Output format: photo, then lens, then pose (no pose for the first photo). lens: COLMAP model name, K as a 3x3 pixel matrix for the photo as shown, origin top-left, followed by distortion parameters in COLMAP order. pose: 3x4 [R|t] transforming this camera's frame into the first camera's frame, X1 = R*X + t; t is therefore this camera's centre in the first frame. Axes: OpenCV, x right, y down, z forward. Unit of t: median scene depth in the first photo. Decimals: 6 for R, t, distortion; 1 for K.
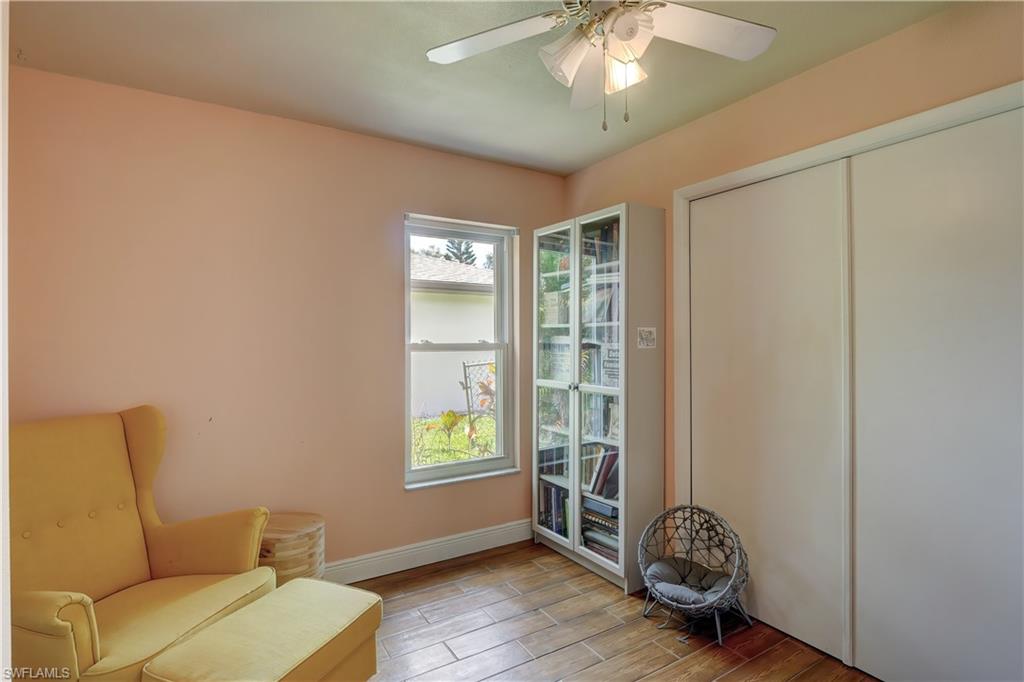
lens RADIAL K [[503.7, 0, 510.2], [0, 503.7, 337.5], [0, 0, 1]] dist [-0.010508, -0.001508]
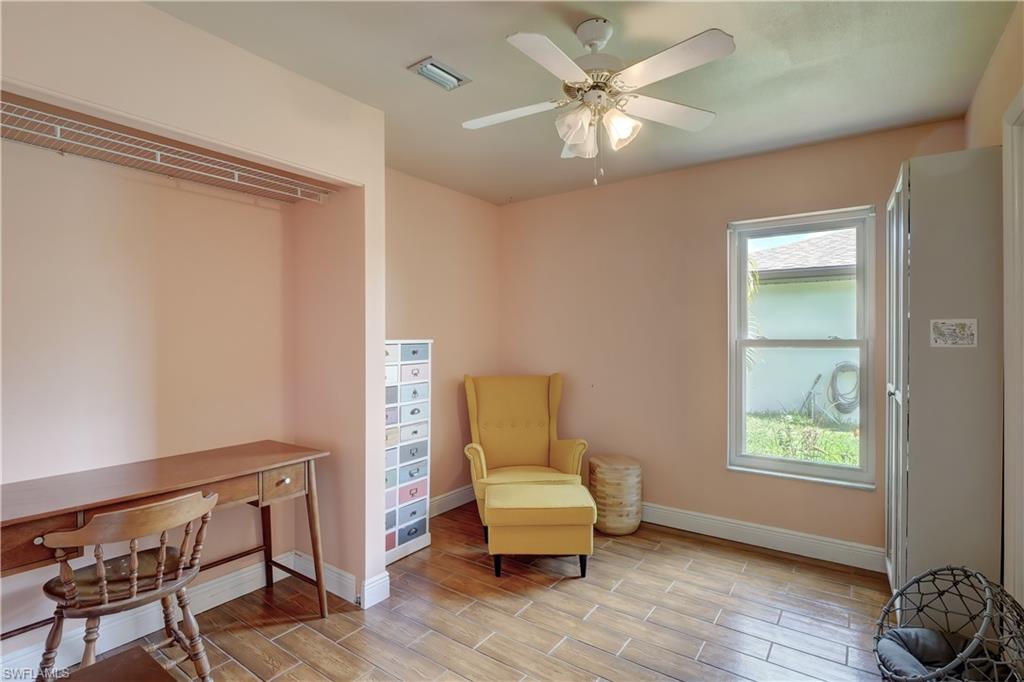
lens RADIAL K [[503.7, 0, 510.2], [0, 503.7, 337.5], [0, 0, 1]] dist [-0.010508, -0.001508]
pose [[0.396859, 0.003946, -0.917871, 0.607432], [0.003829, 0.999975, 0.005954, 0.000079], [0.917872, -0.005877, 0.396834, 0.103867]]
